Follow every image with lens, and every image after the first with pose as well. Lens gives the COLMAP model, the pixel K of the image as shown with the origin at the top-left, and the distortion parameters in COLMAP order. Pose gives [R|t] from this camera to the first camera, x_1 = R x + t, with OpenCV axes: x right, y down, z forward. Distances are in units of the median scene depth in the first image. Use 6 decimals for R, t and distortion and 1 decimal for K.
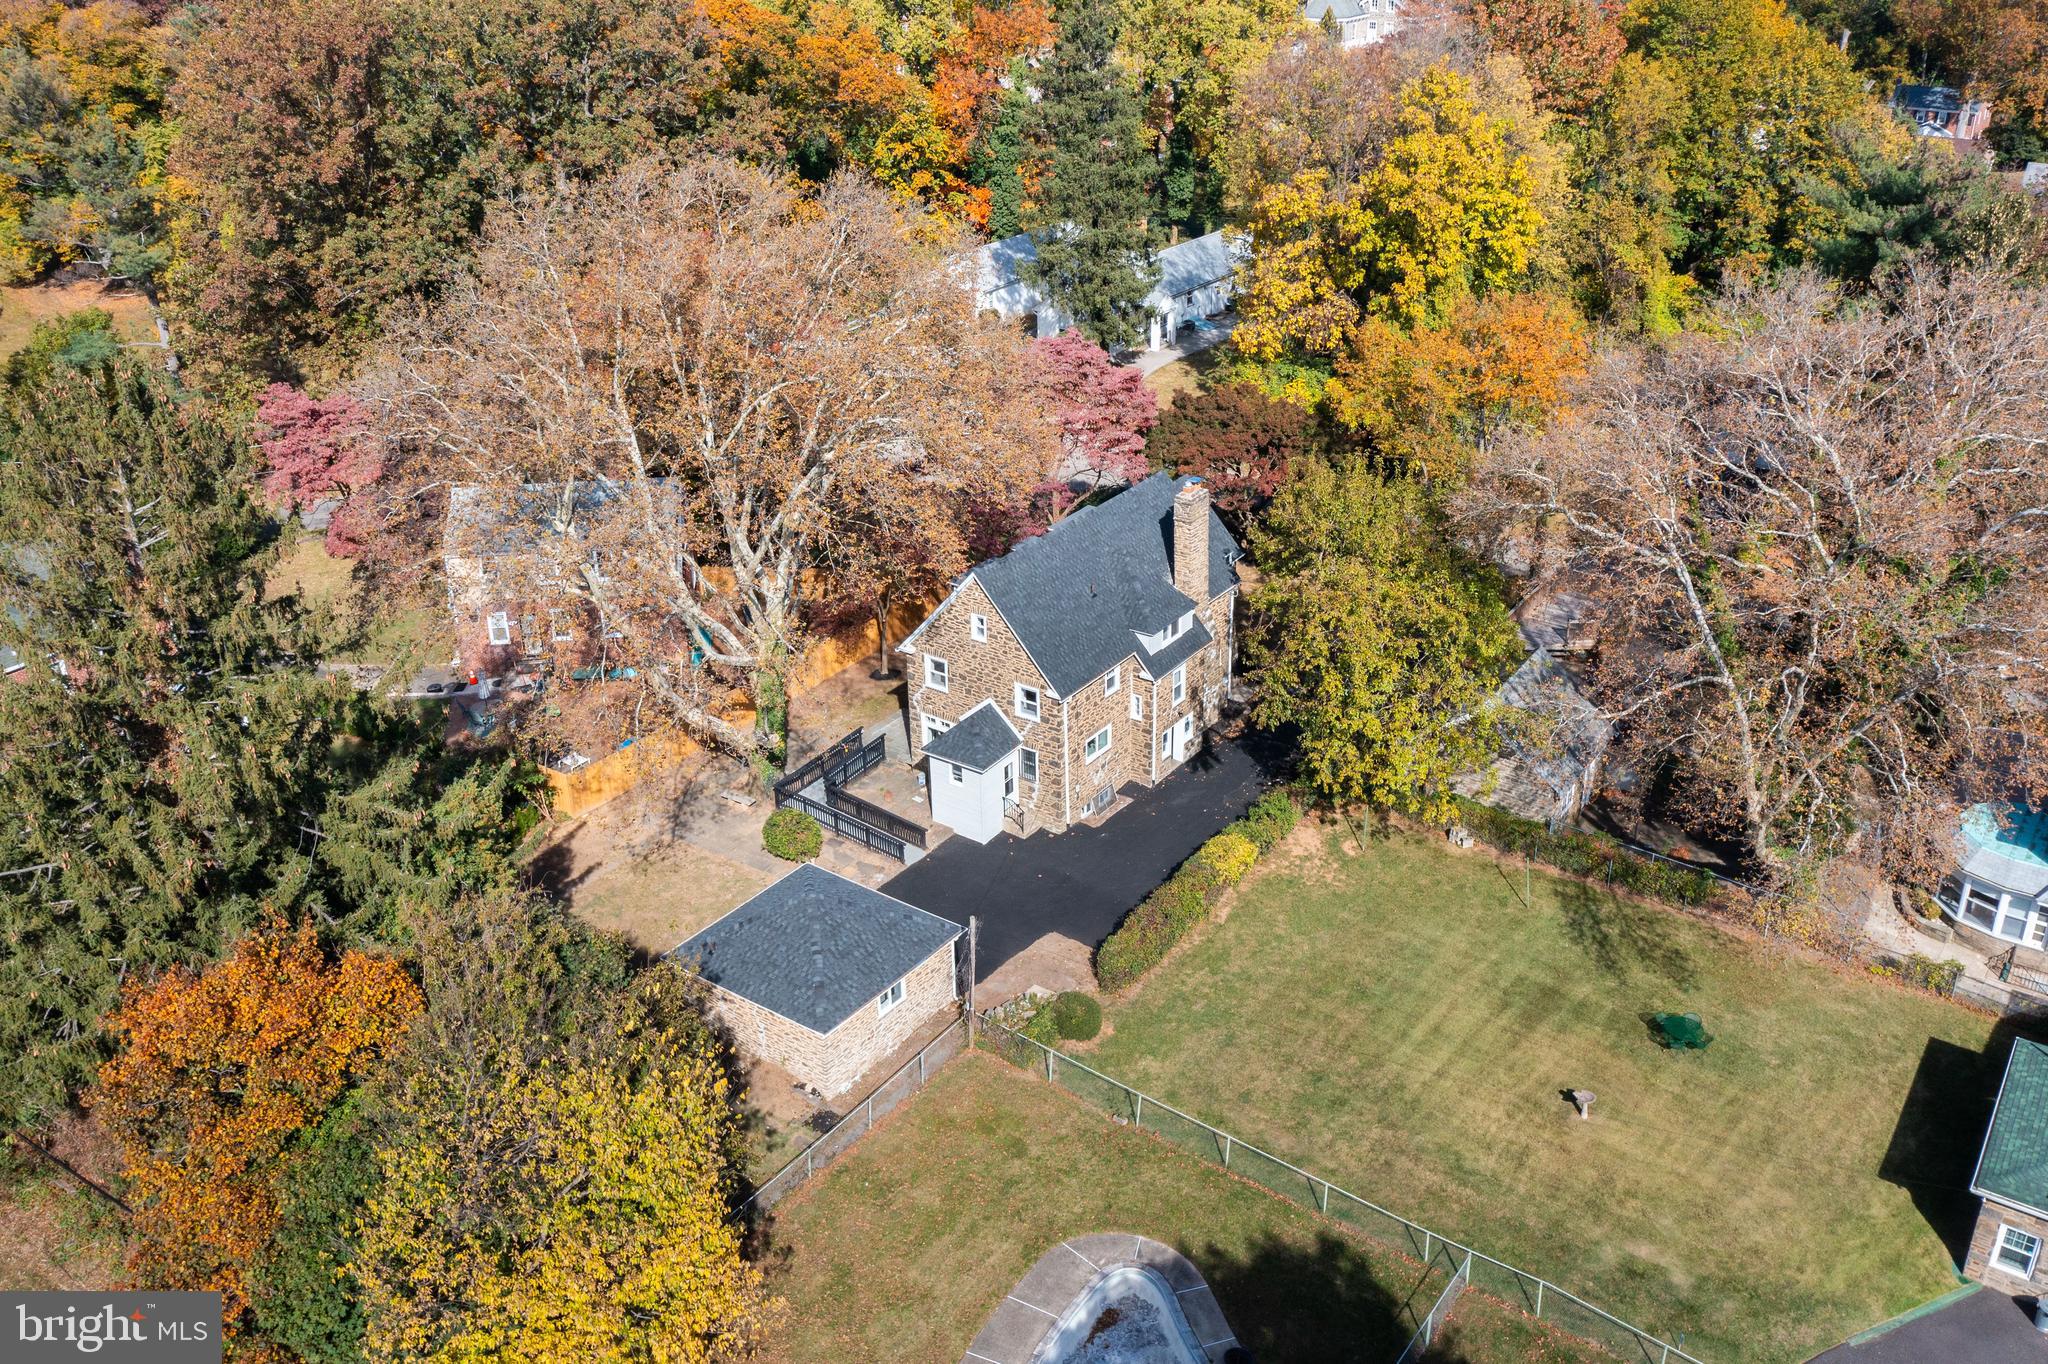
lens RADIAL K [[1632.6, 0, 1022.3], [0, 1632.6, 677.8], [0, 0, 1]] dist [-0.014260, 0.000607]
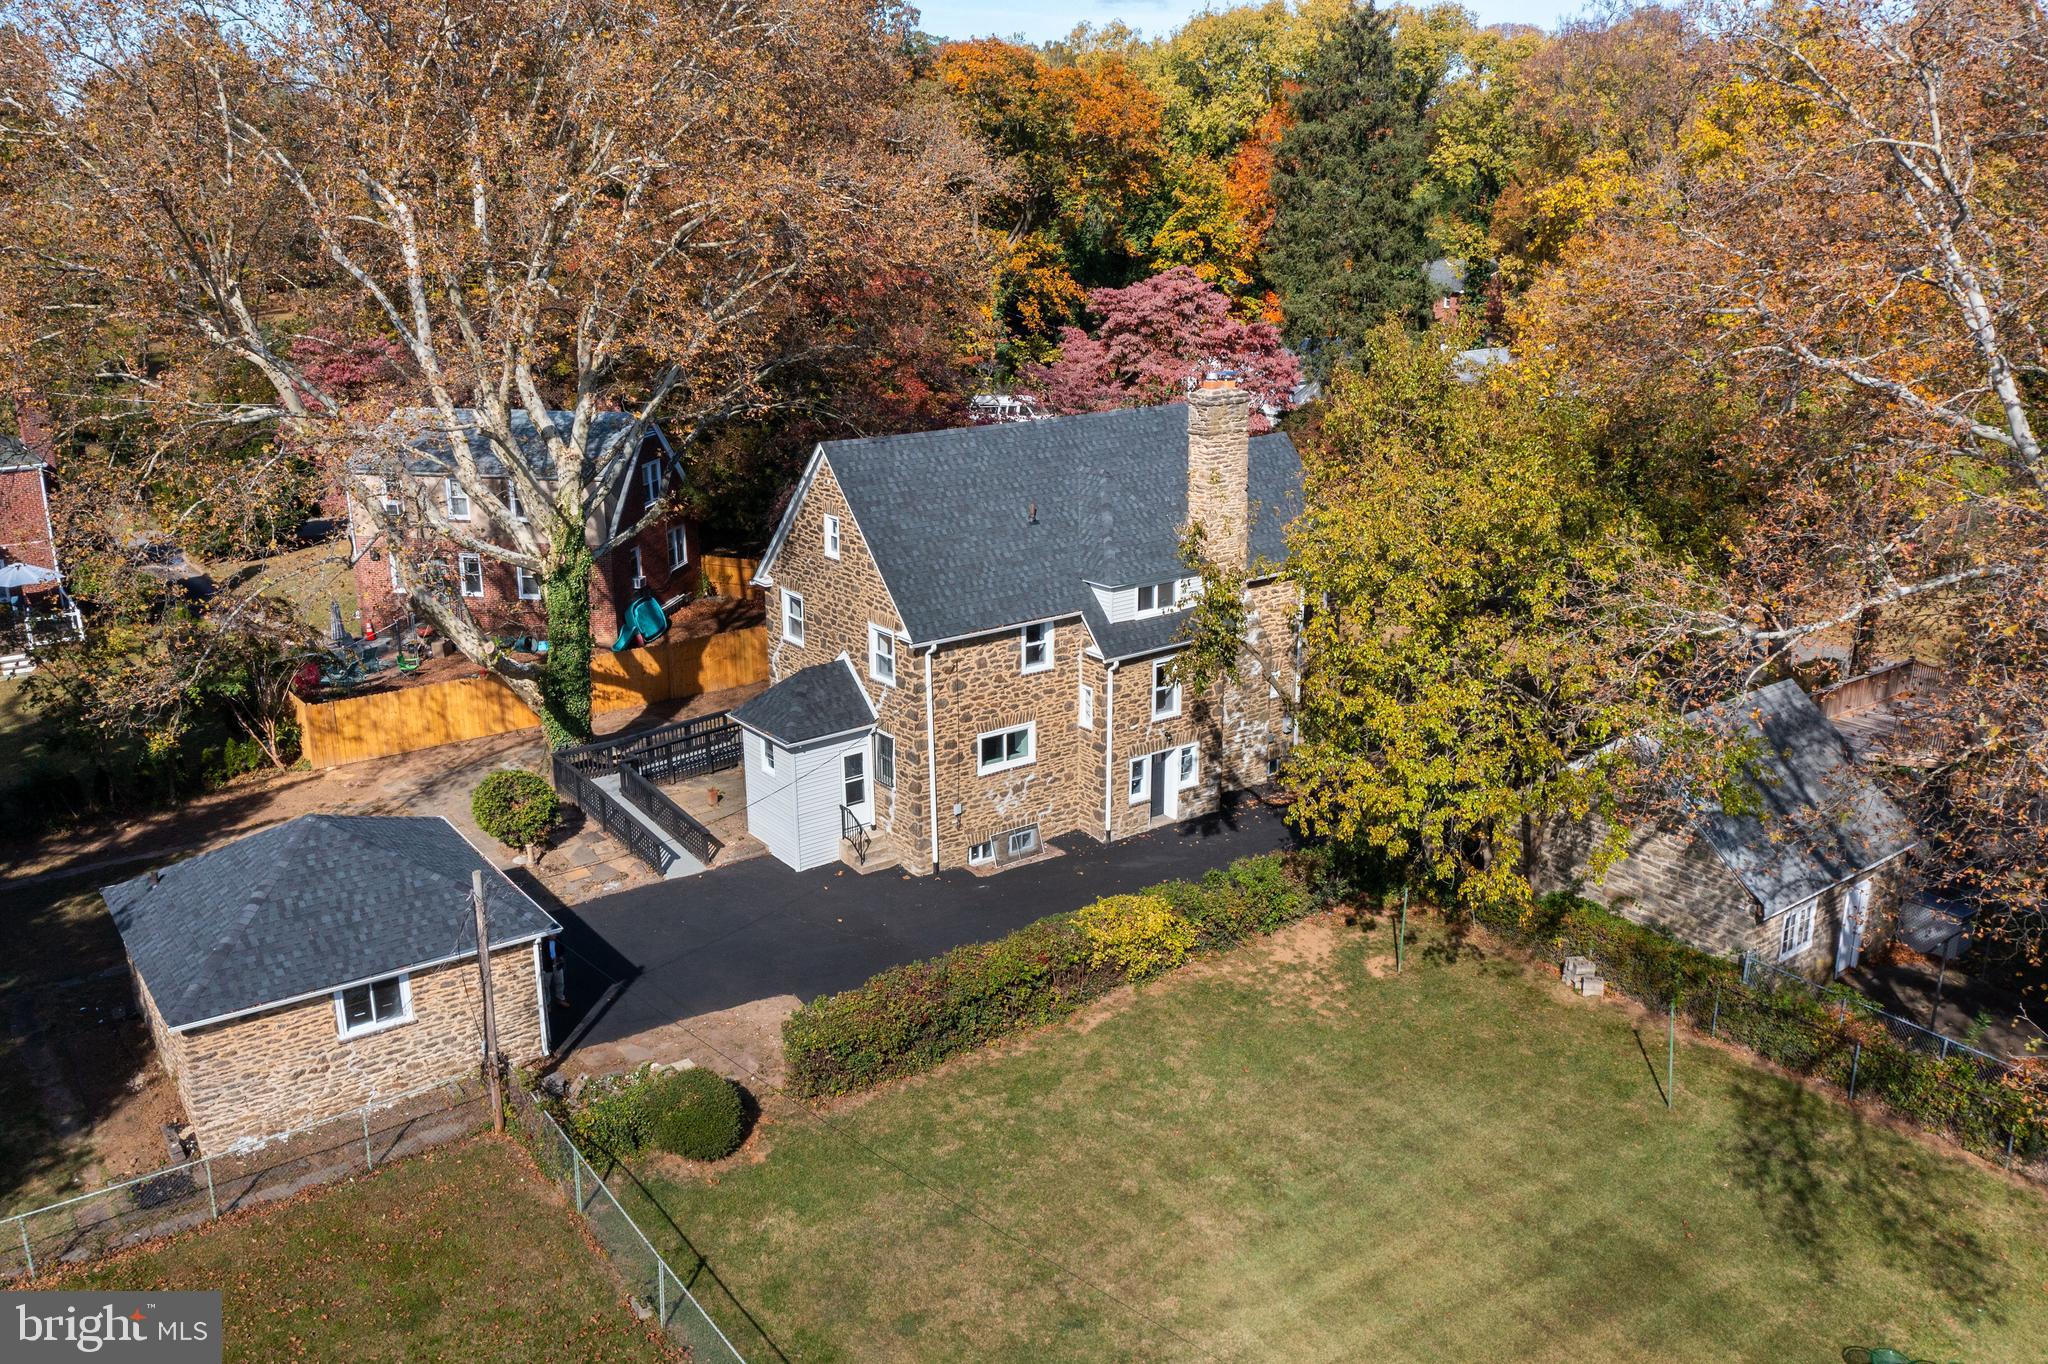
lens RADIAL K [[1551.7, 0, 1023.2], [0, 1551.7, 722.3], [0, 0, 1]] dist [-0.014400, -0.003955]
pose [[0.950172, 0.107436, -0.292628, 0.232249], [-0.149744, 0.980639, -0.126192, 0.107551], [0.273405, 0.163724, 0.947863, 0.433906]]
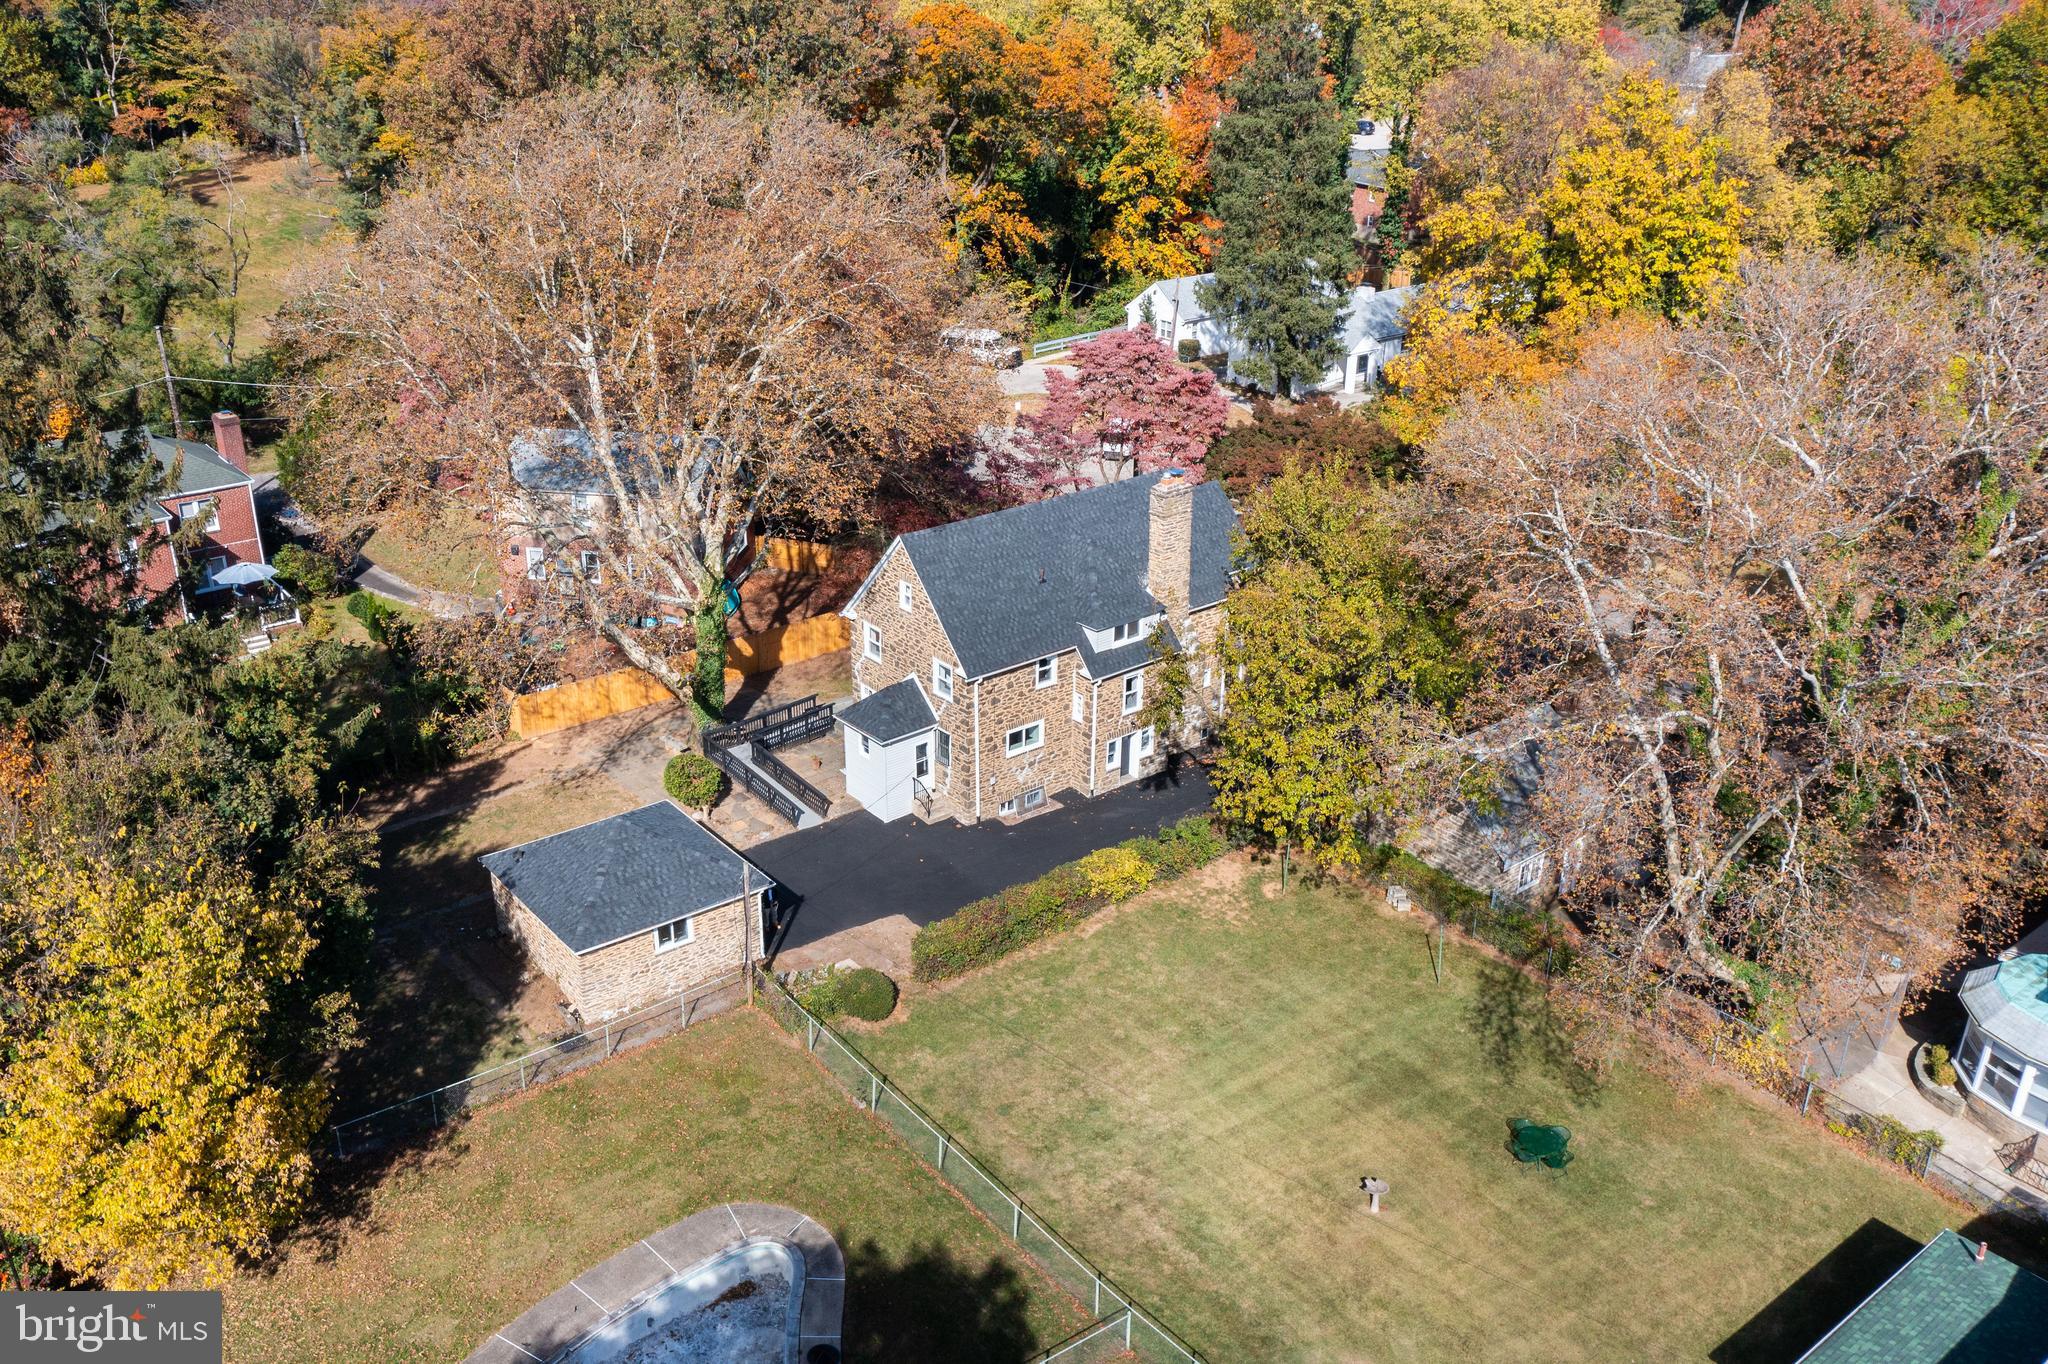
lens RADIAL K [[1608.8, 0, 947.0], [0, 1608.8, 751.3], [0, 0, 1]] dist [-0.012579, 0.002290]
pose [[0.952183, 0.141959, -0.270547, 0.259394], [-0.143075, 0.989587, 0.015701, 0.040295], [0.269959, 0.023758, 0.962579, 0.098860]]
